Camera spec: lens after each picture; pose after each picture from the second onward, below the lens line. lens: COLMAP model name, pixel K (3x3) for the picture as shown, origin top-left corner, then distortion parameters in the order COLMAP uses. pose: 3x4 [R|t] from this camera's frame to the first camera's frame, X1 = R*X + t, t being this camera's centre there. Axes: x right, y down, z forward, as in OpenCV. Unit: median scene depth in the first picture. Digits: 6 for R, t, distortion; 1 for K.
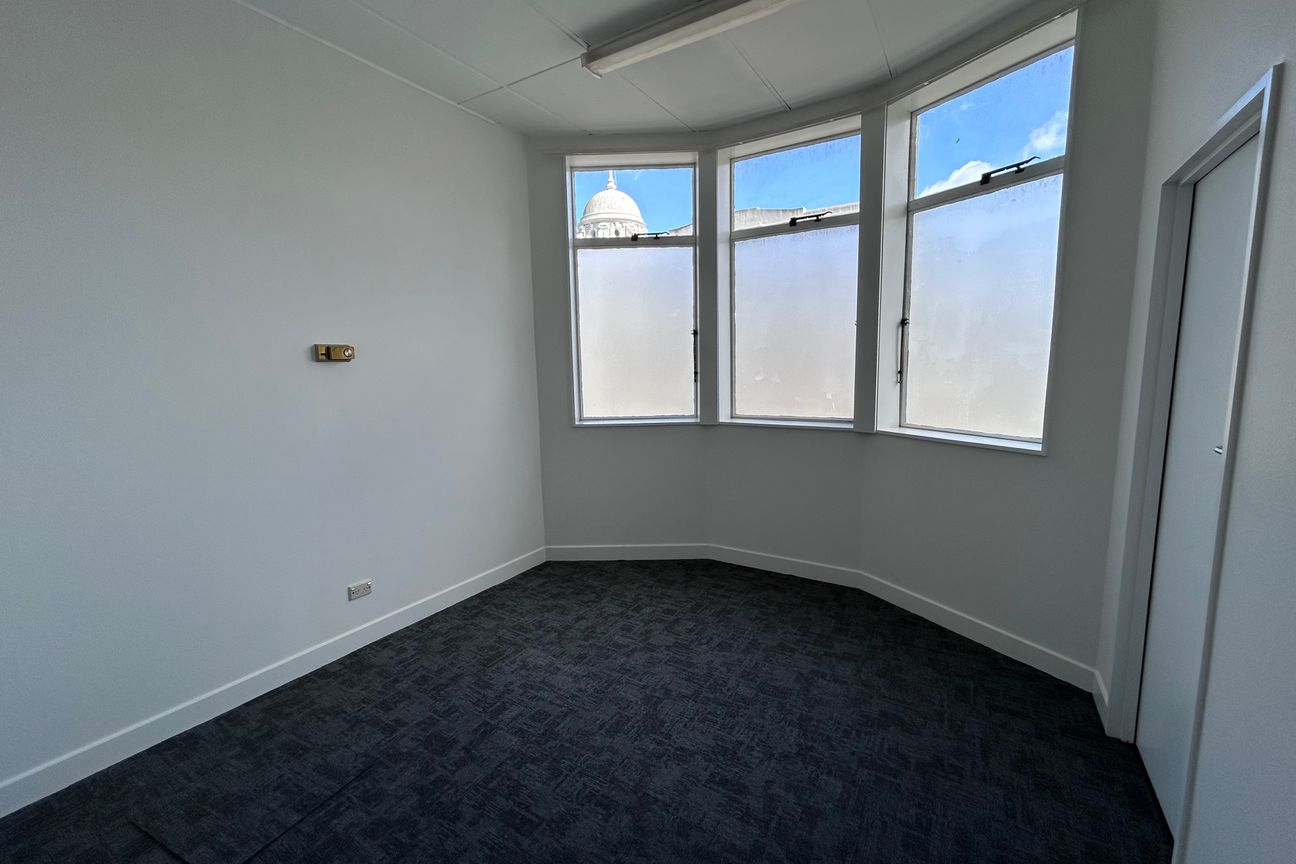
lens RADIAL K [[540.4, 0, 638.9], [0, 540.4, 431.2], [0, 0, 1]] dist [0.000042, -0.000028]
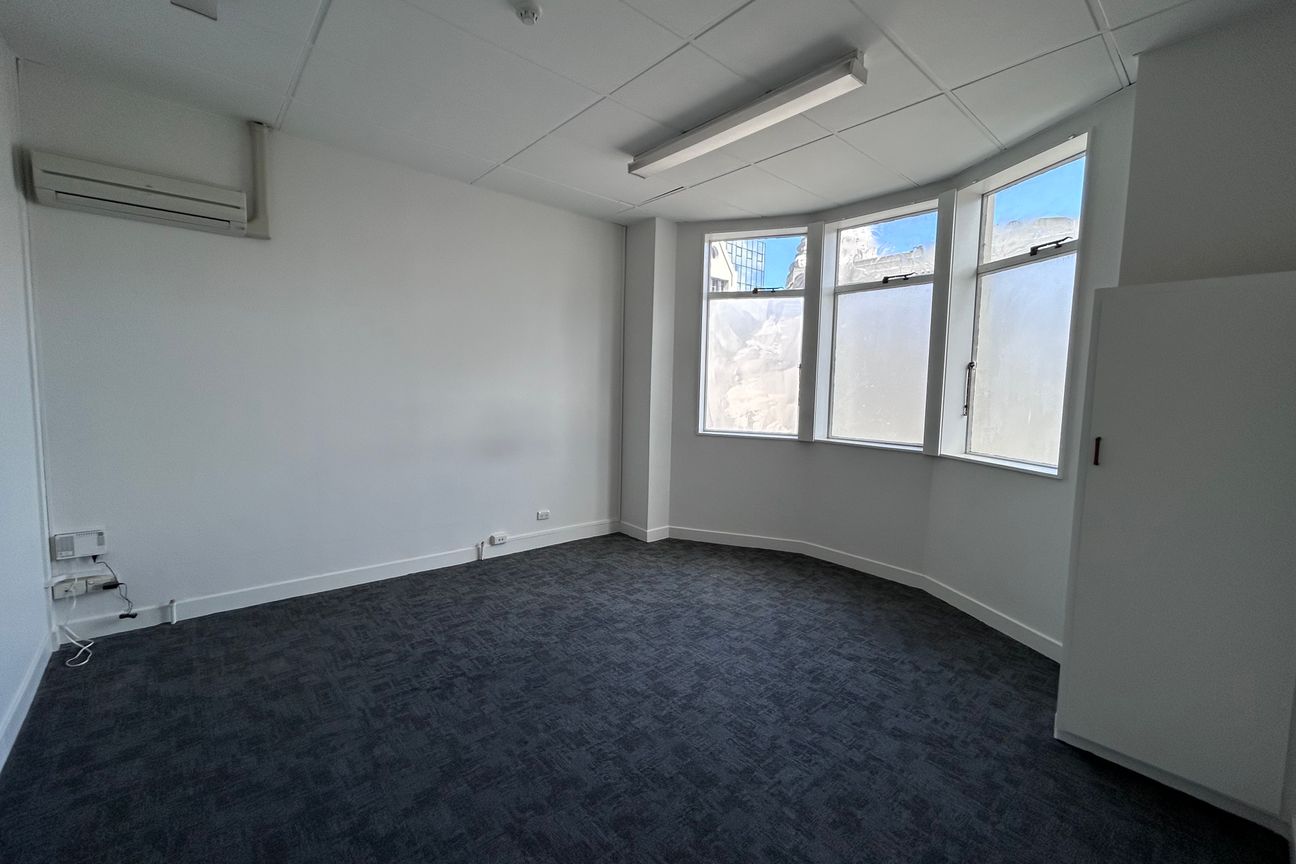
lens RADIAL K [[540.4, 0, 638.9], [0, 540.4, 431.2], [0, 0, 1]] dist [0.000042, -0.000028]
pose [[0.952248, 0.071327, -0.296877, 0.151970], [-0.084229, 0.995968, -0.030879, 0.039764], [0.293477, 0.054410, 0.954416, -0.327564]]
